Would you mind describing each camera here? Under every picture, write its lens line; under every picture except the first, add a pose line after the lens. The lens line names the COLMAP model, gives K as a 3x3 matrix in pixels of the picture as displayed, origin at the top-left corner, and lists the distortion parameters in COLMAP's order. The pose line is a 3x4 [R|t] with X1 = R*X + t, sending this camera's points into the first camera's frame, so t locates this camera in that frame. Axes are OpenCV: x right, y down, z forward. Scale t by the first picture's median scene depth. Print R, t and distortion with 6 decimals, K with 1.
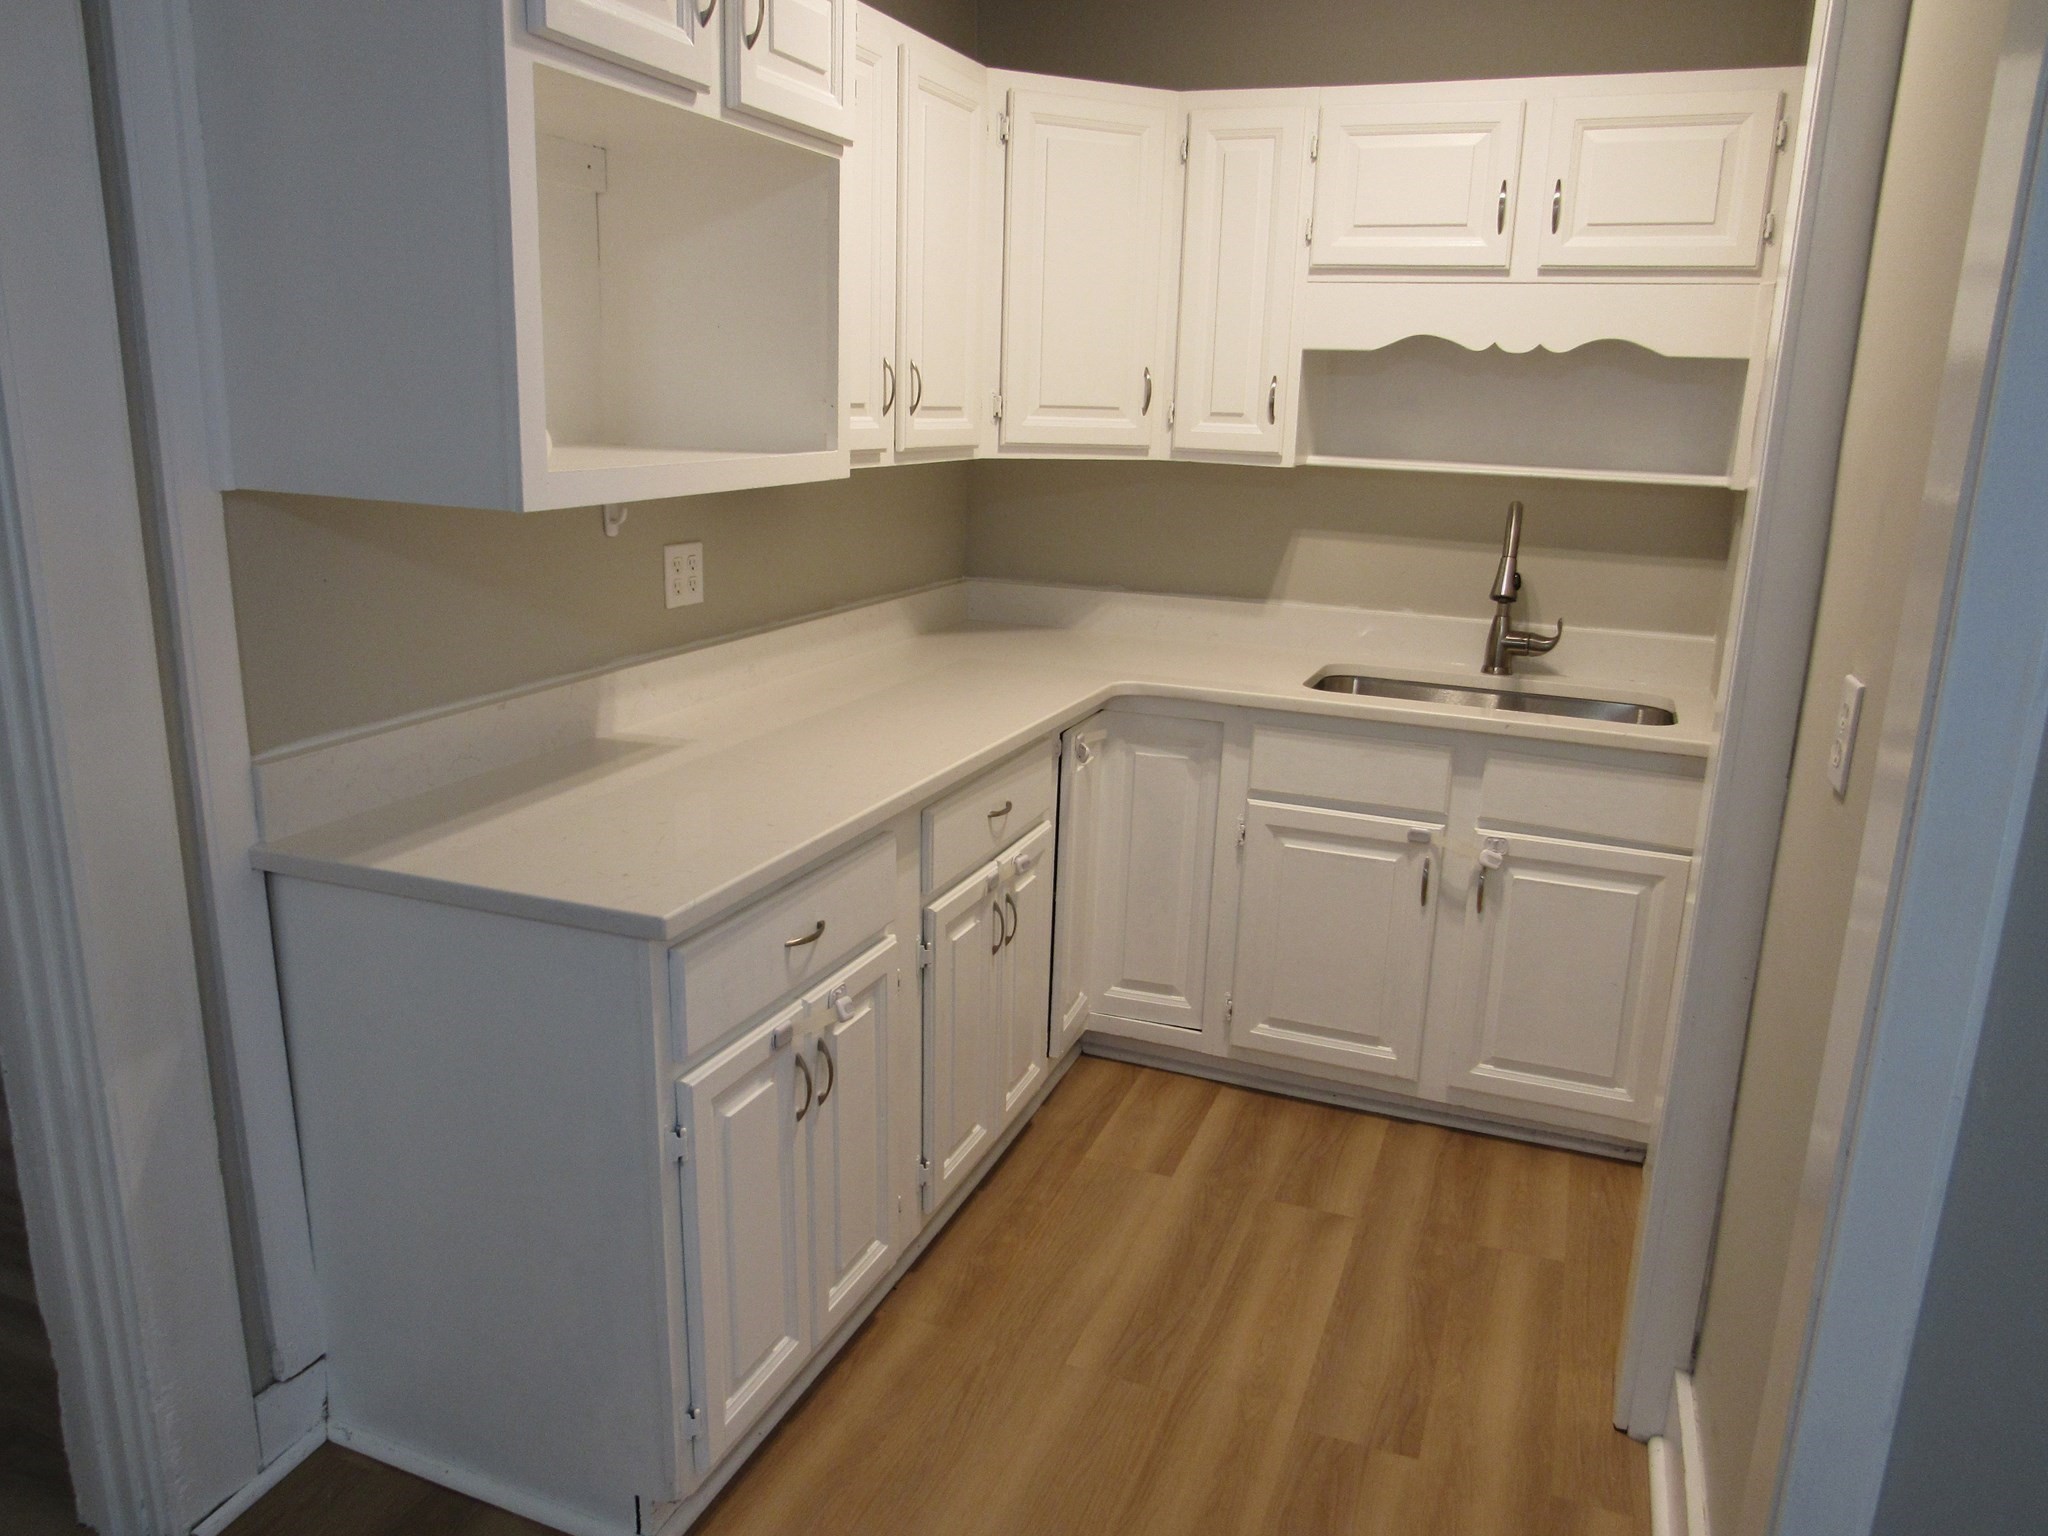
lens RADIAL K [[1471.3, 0, 1043.2], [0, 1471.3, 763.5], [0, 0, 1]] dist [-0.011715, -0.000636]
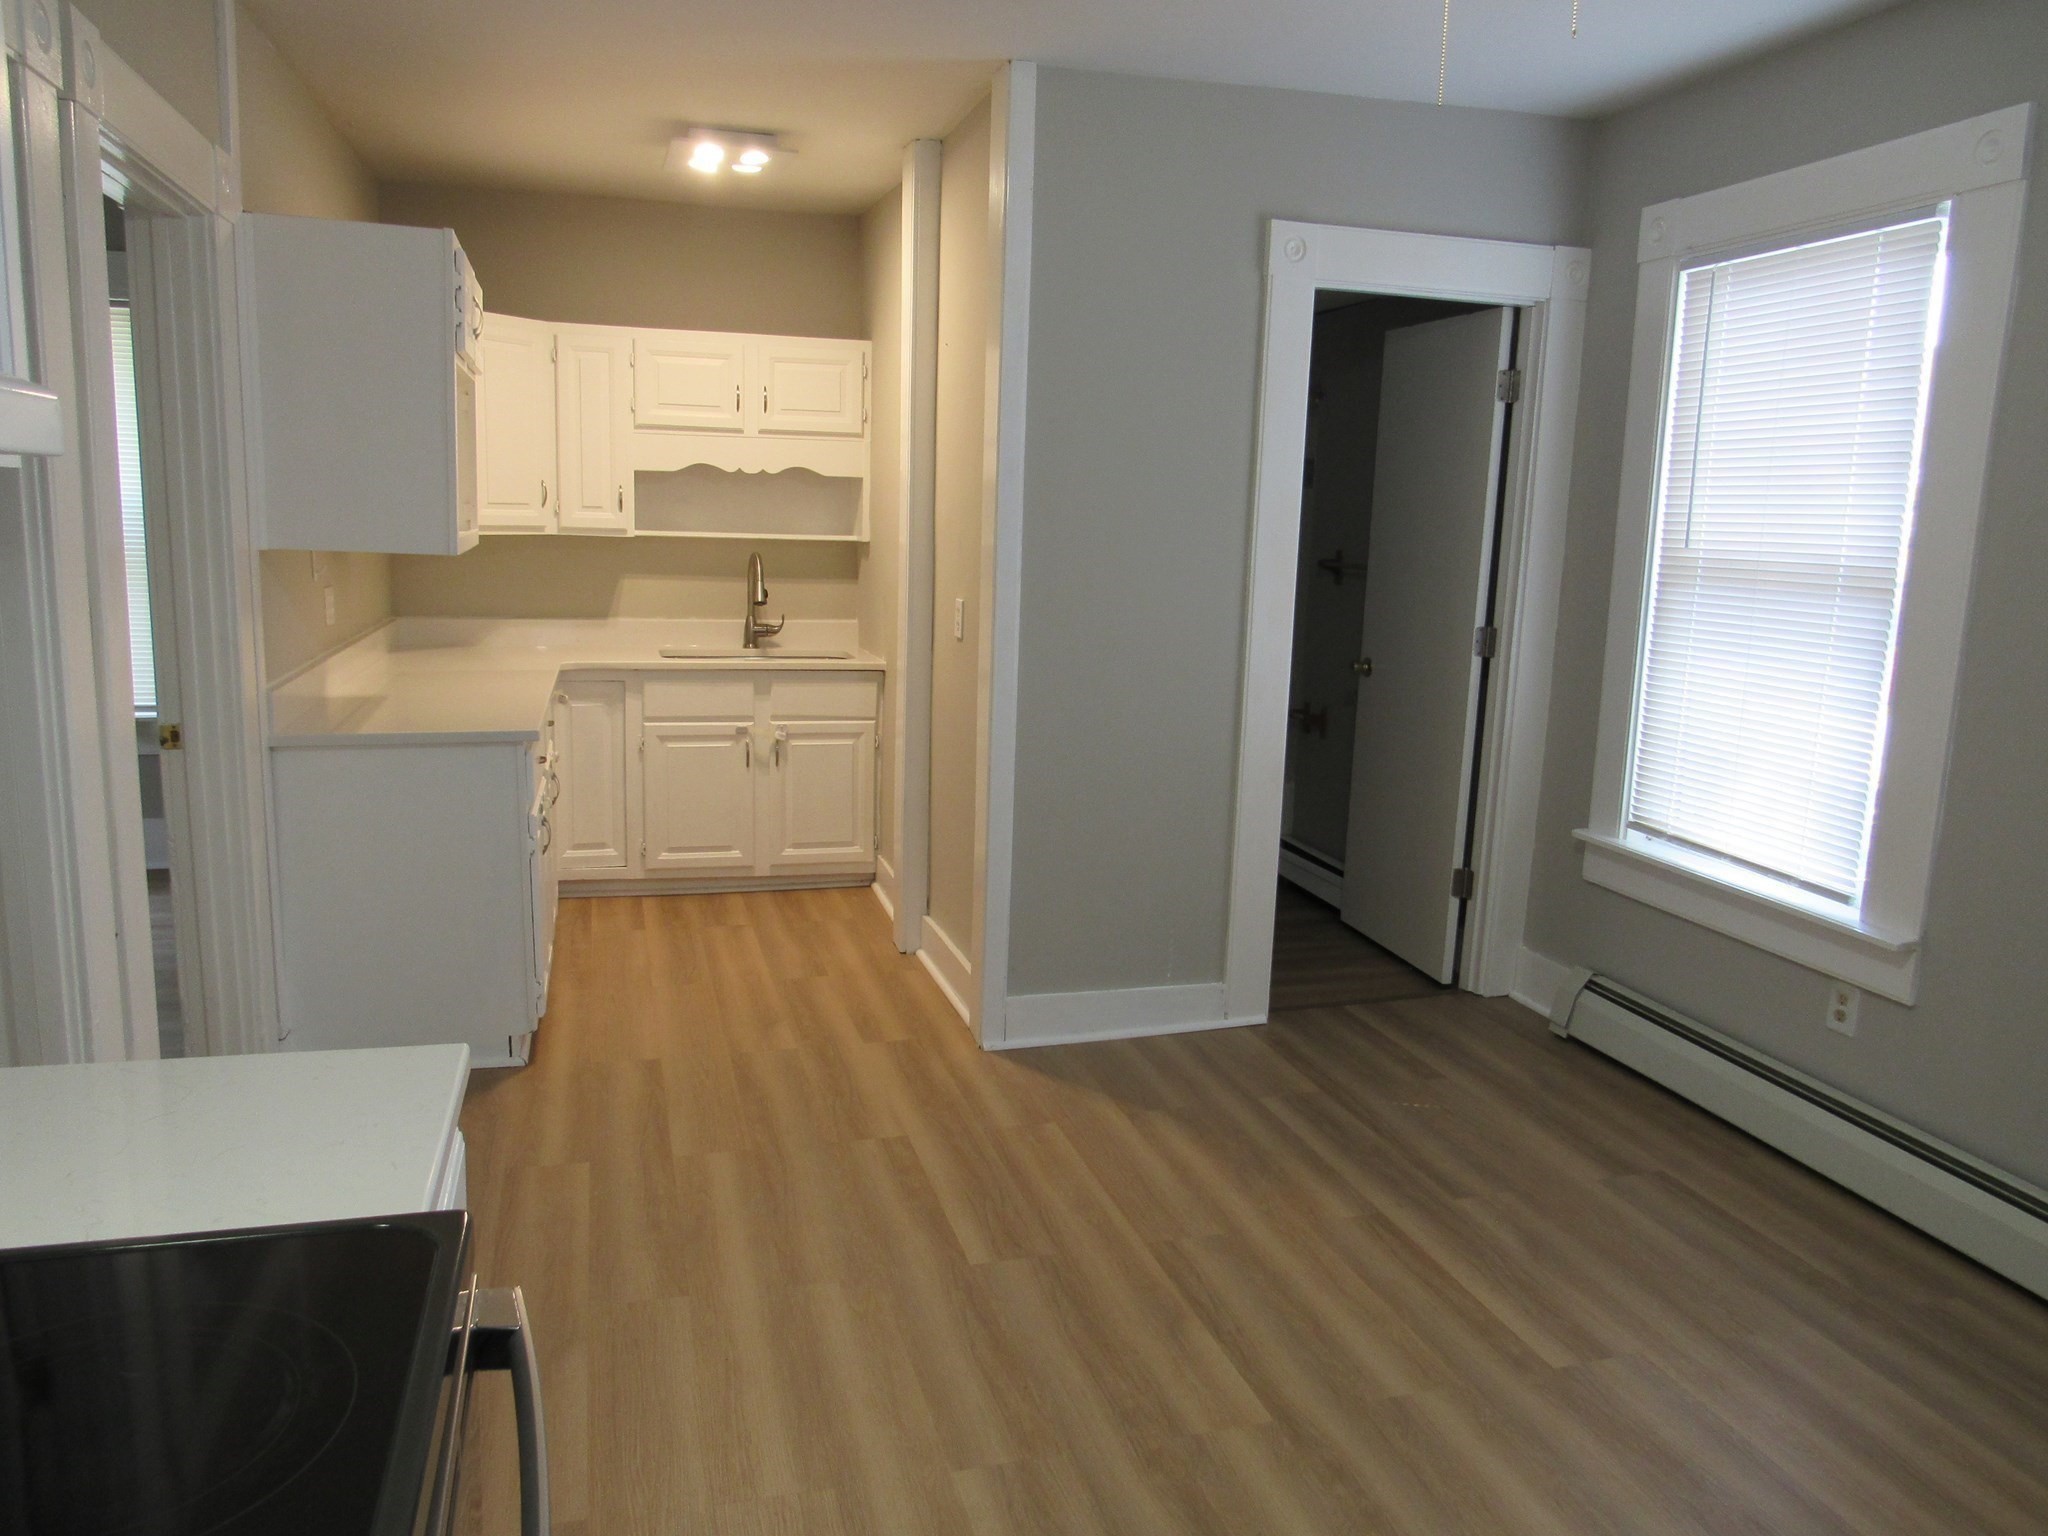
lens RADIAL K [[1472.7, 0, 1010.6], [0, 1472.7, 761.1], [0, 0, 1]] dist [-0.007354, -0.001847]
pose [[0.804975, -0.110300, 0.582966, -0.546137], [0.143032, 0.989665, -0.010252, 0.152240], [-0.575810, 0.091635, 0.812432, -0.688982]]
